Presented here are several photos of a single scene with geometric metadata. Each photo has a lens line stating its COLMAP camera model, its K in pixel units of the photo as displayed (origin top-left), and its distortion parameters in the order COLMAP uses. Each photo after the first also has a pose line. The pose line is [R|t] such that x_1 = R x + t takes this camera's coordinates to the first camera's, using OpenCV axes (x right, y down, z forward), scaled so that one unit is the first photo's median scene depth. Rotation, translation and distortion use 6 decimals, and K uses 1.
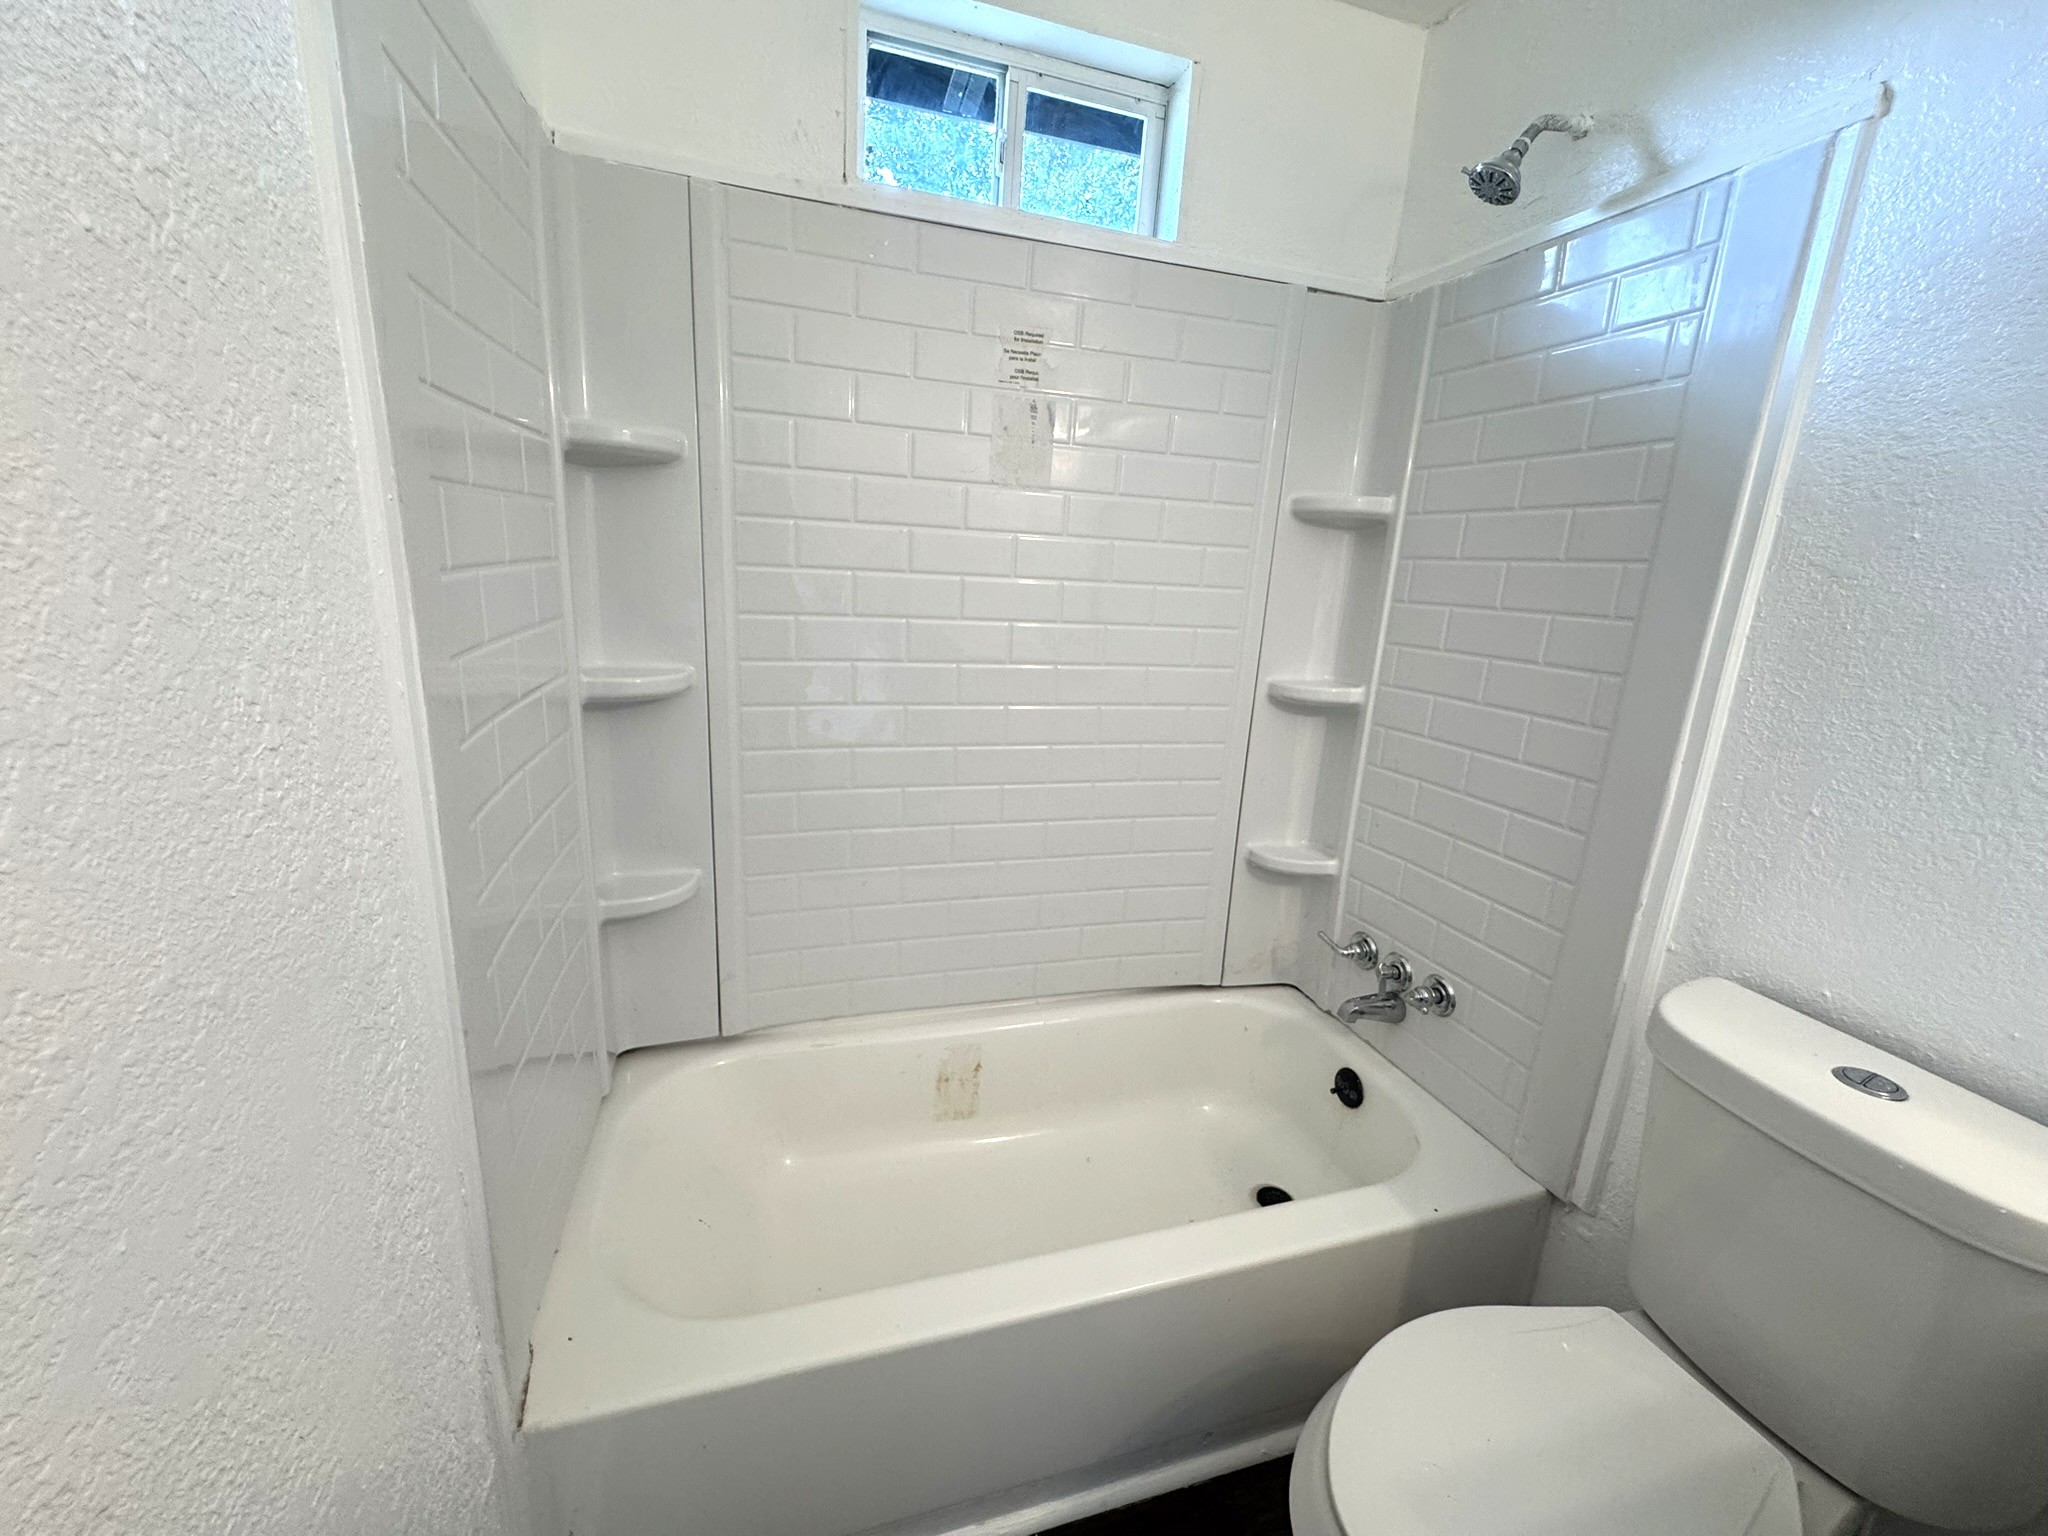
lens RADIAL K [[816.3, 0, 1023.1], [0, 816.3, 762.5], [0, 0, 1]] dist [-0.004262, 0.000614]
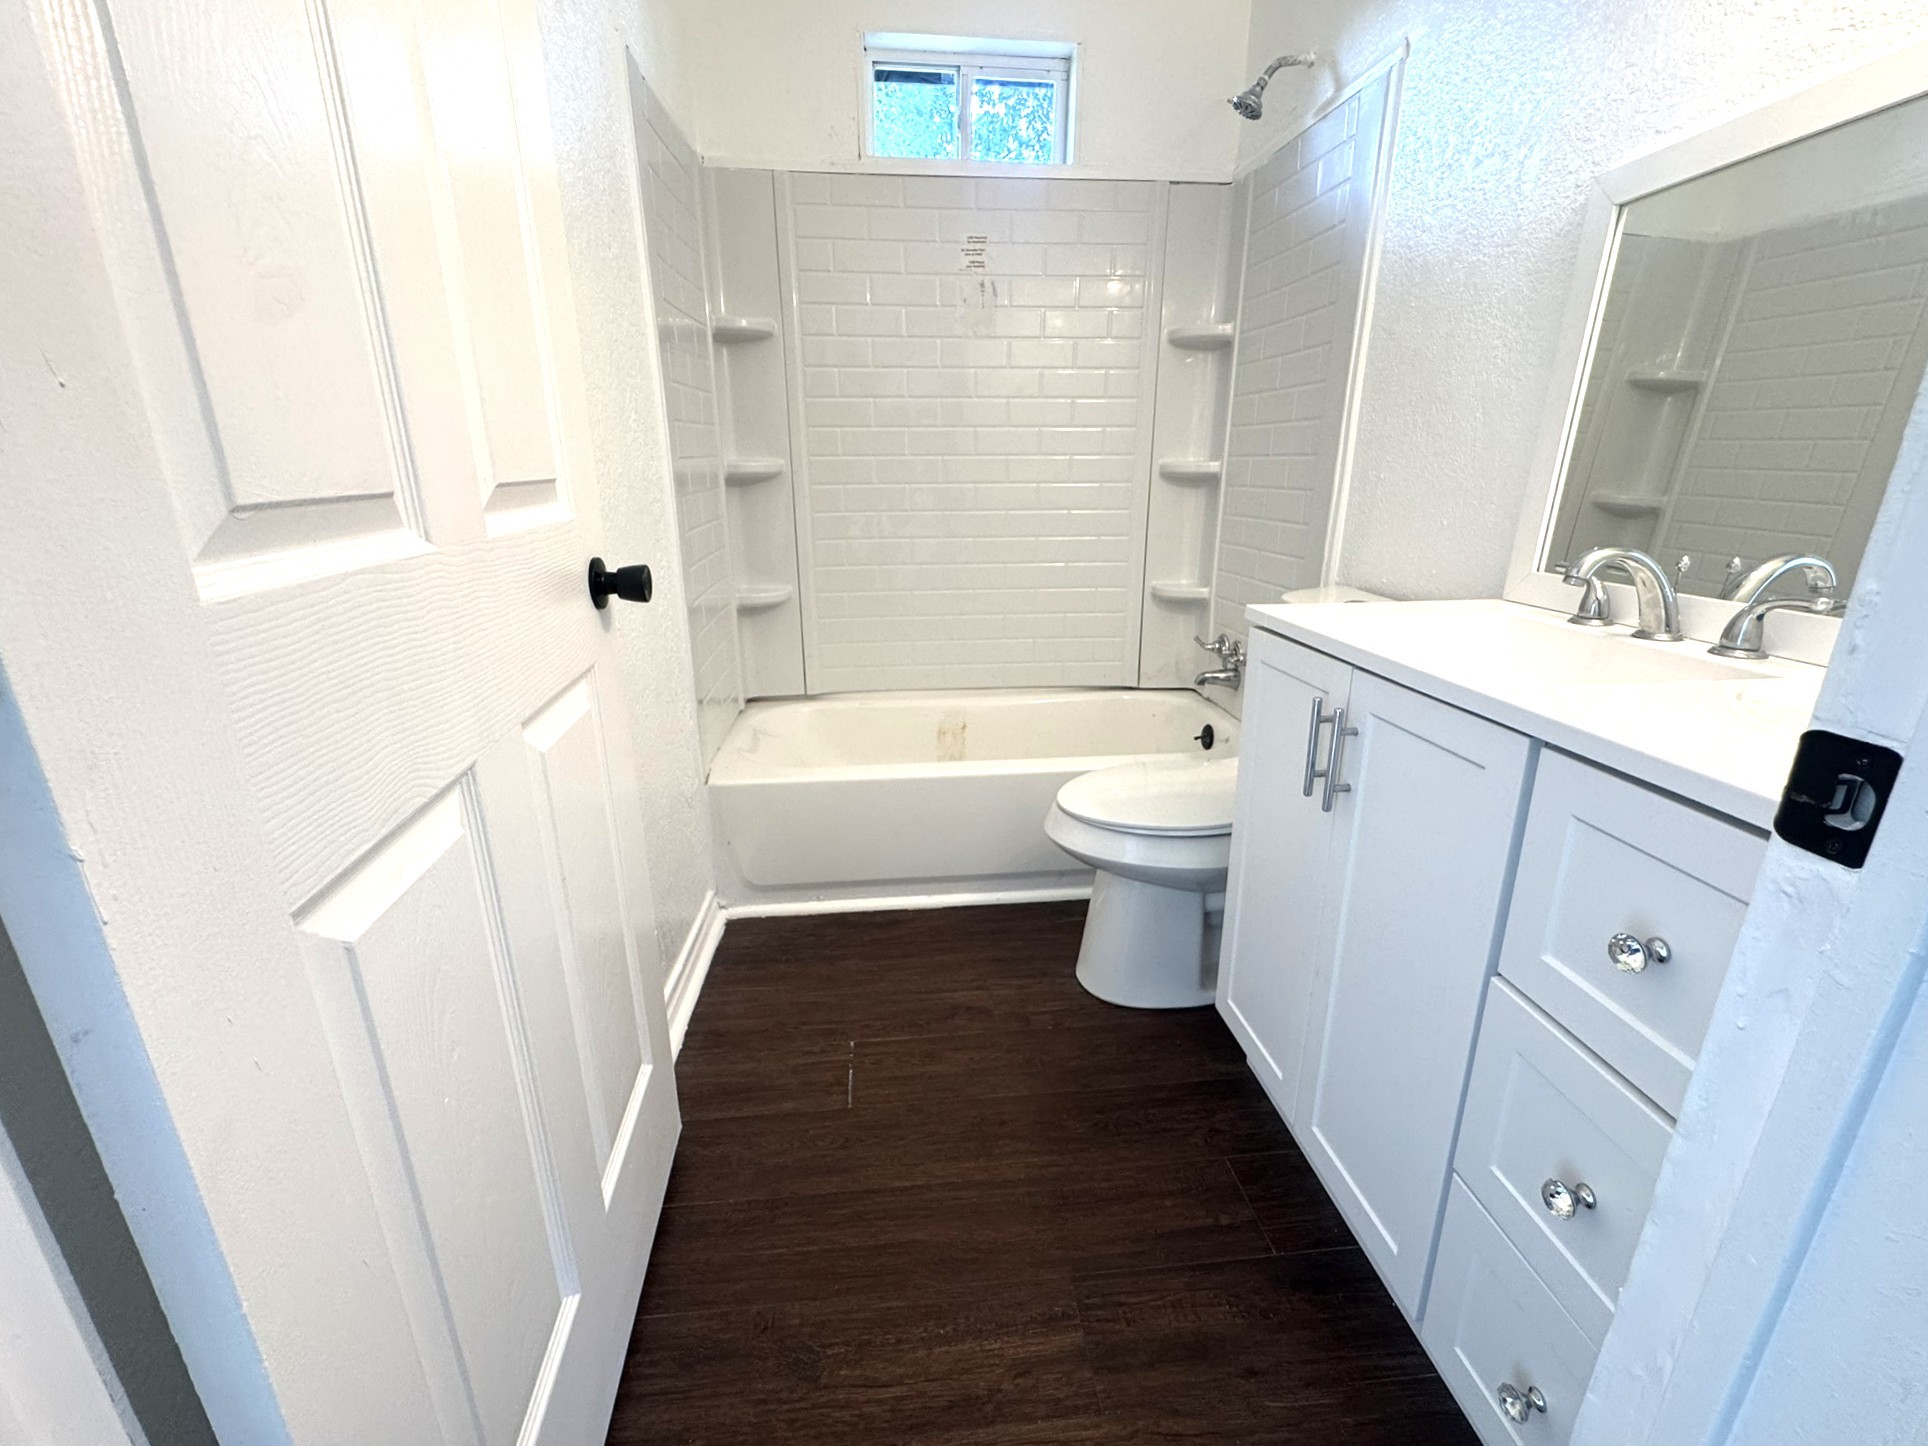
lens RADIAL K [[821.1, 0, 964.0], [0, 821.1, 723.0], [0, 0, 1]] dist [-0.010509, 0.000495]
pose [[0.977247, 0.006949, -0.211990, 0.320239], [0.006728, 0.997945, 0.063729, 0.310282], [0.211997, -0.063706, 0.975192, -0.607302]]
